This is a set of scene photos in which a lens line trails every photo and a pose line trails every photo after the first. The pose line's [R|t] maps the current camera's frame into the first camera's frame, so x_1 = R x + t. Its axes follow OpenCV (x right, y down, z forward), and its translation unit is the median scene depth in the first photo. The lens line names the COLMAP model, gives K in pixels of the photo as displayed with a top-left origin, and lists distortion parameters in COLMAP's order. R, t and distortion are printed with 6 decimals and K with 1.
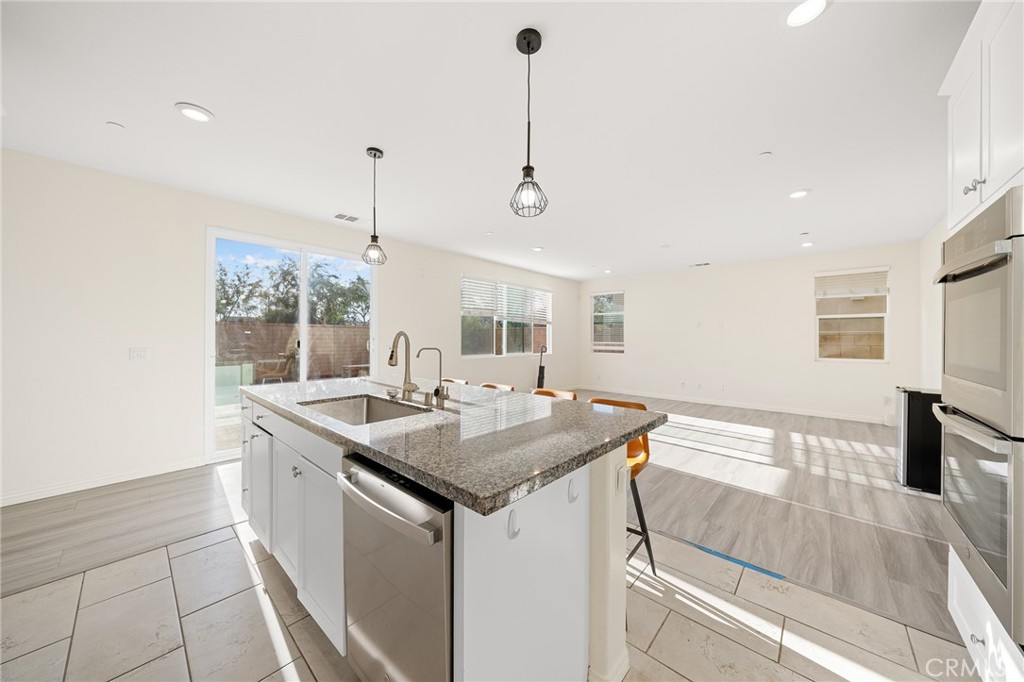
lens RADIAL K [[348.0, 0, 509.7], [0, 348.0, 336.2], [0, 0, 1]] dist [-0.004235, -0.000223]
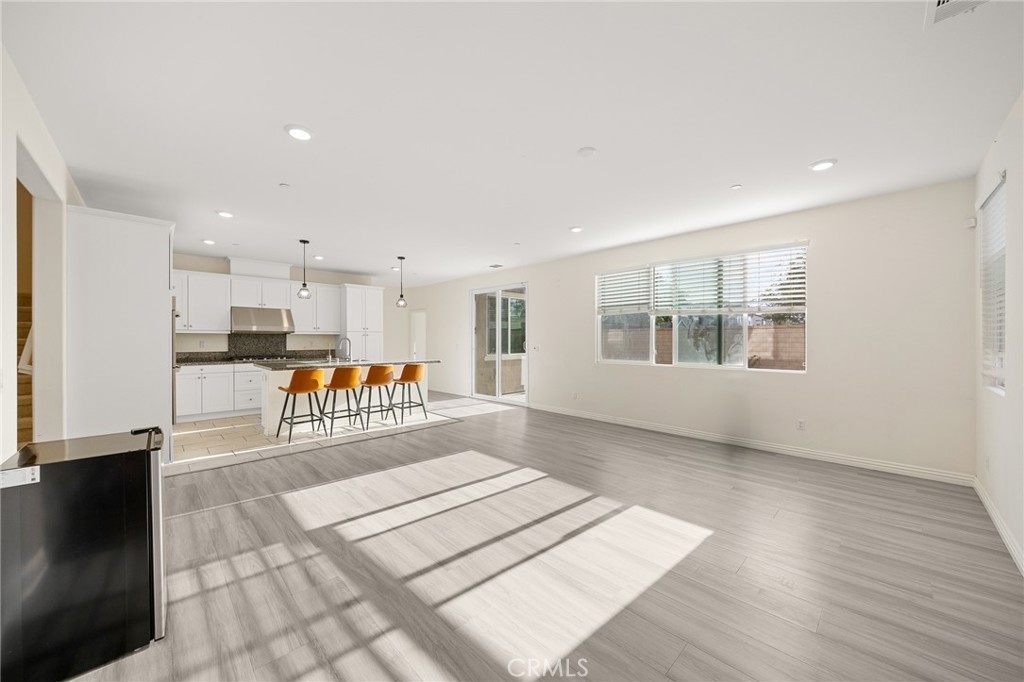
lens RADIAL K [[369.9, 0, 512.9], [0, 369.9, 343.3], [0, 0, 1]] dist [-0.002770, -0.000137]
pose [[-0.065193, 0.003820, -0.997865, 0.921984], [0.002976, 0.999989, 0.003634, 0.008771], [0.997868, -0.002732, -0.065204, 0.881955]]
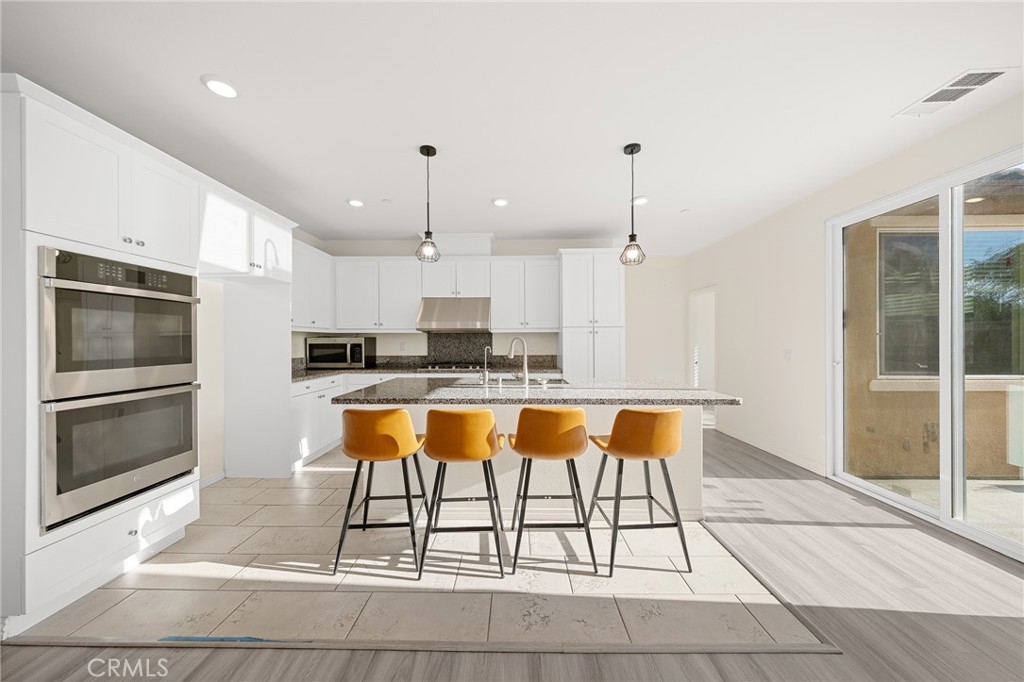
lens RADIAL K [[348.0, 0, 509.4], [0, 348.0, 340.3], [0, 0, 1]] dist [-0.004235, -0.000223]
pose [[-0.752068, -0.004475, -0.659071, 0.238313], [0.001475, 0.999963, -0.008473, 0.006016], [0.659084, -0.007344, -0.752033, 0.704065]]
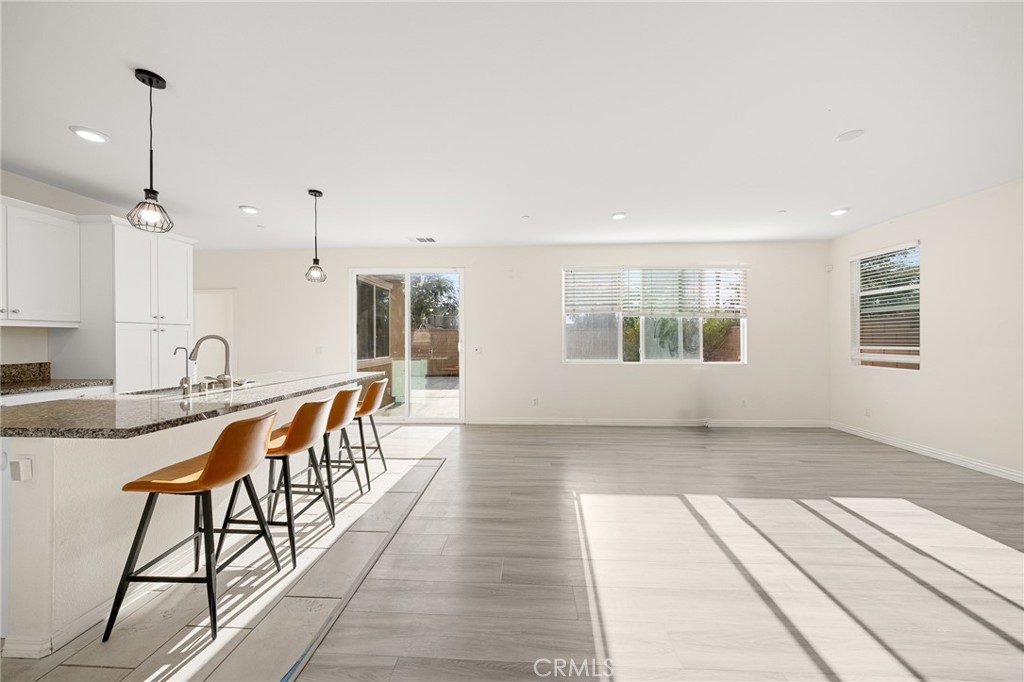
lens RADIAL K [[348.0, 0, 507.5], [0, 348.0, 349.9], [0, 0, 1]] dist [-0.004235, -0.000223]
pose [[0.627762, 0.016178, -0.778237, 0.484874], [0.007402, 0.999615, 0.026751, 0.005422], [0.778370, -0.022553, 0.627400, 0.348679]]
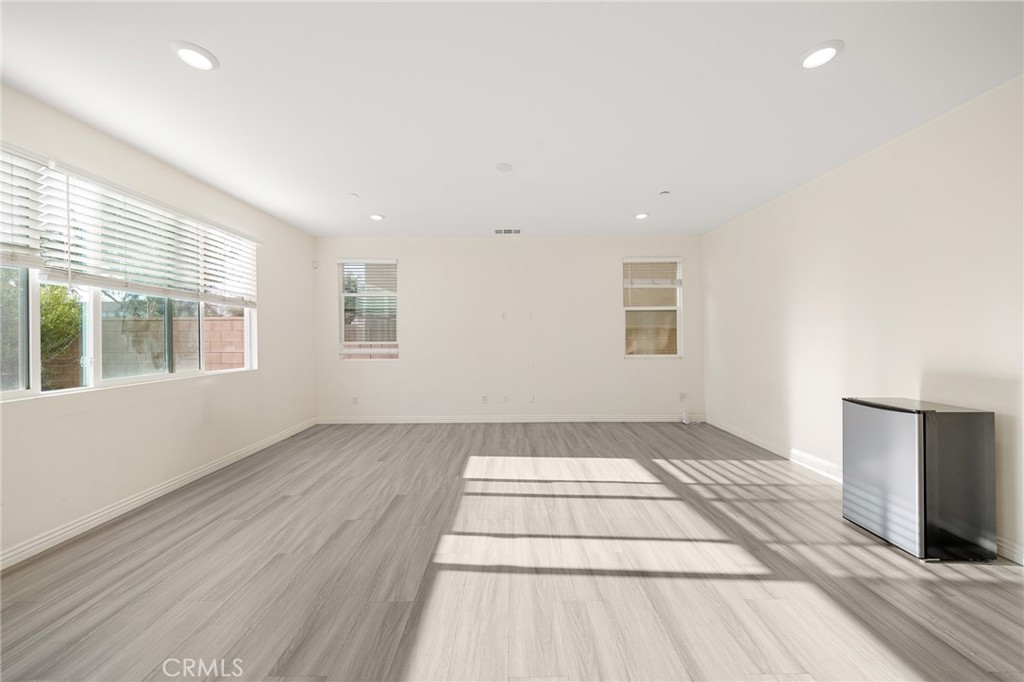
lens RADIAL K [[348.0, 0, 509.8], [0, 348.0, 337.3], [0, 0, 1]] dist [-0.004235, -0.000223]
pose [[0.743324, -0.012379, 0.668817, 0.080417], [0.006427, 0.999915, 0.011365, 0.005094], [-0.668901, -0.004150, 0.743340, 0.555925]]
